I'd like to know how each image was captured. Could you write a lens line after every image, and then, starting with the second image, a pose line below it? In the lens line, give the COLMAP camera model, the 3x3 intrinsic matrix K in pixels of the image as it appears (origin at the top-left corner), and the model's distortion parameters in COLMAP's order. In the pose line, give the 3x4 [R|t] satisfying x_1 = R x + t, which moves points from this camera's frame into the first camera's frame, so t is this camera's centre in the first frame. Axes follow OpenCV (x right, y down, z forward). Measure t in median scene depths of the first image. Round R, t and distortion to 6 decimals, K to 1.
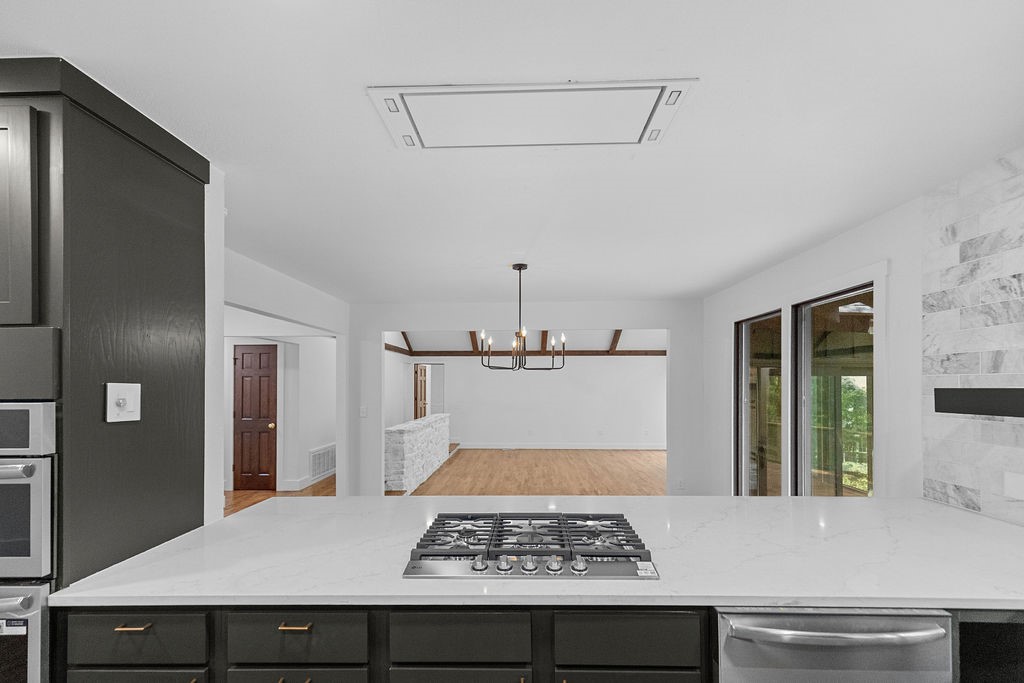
lens RADIAL K [[471.7, 0, 516.7], [0, 471.7, 383.1], [0, 0, 1]] dist [0.002866, 0.000485]
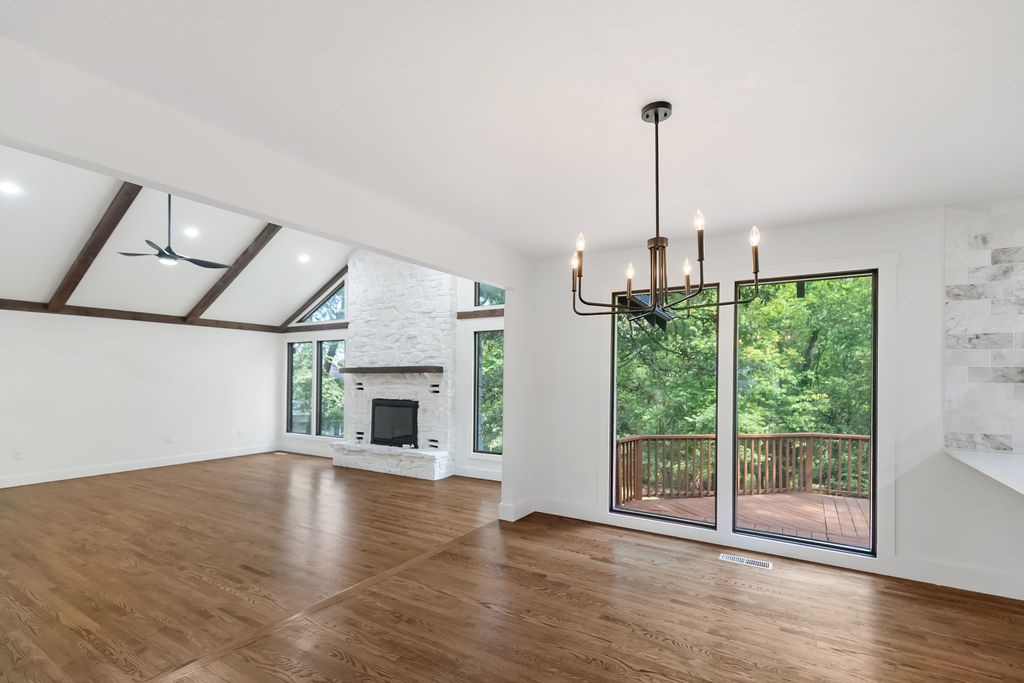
lens RADIAL K [[471.7, 0, 511.6], [0, 471.7, 375.5], [0, 0, 1]] dist [0.002866, 0.000485]
pose [[0.510043, 0.004612, 0.860137, -0.849243], [-0.008230, 0.999966, -0.000482, 0.064092], [-0.860110, -0.006833, 0.510063, 1.432524]]
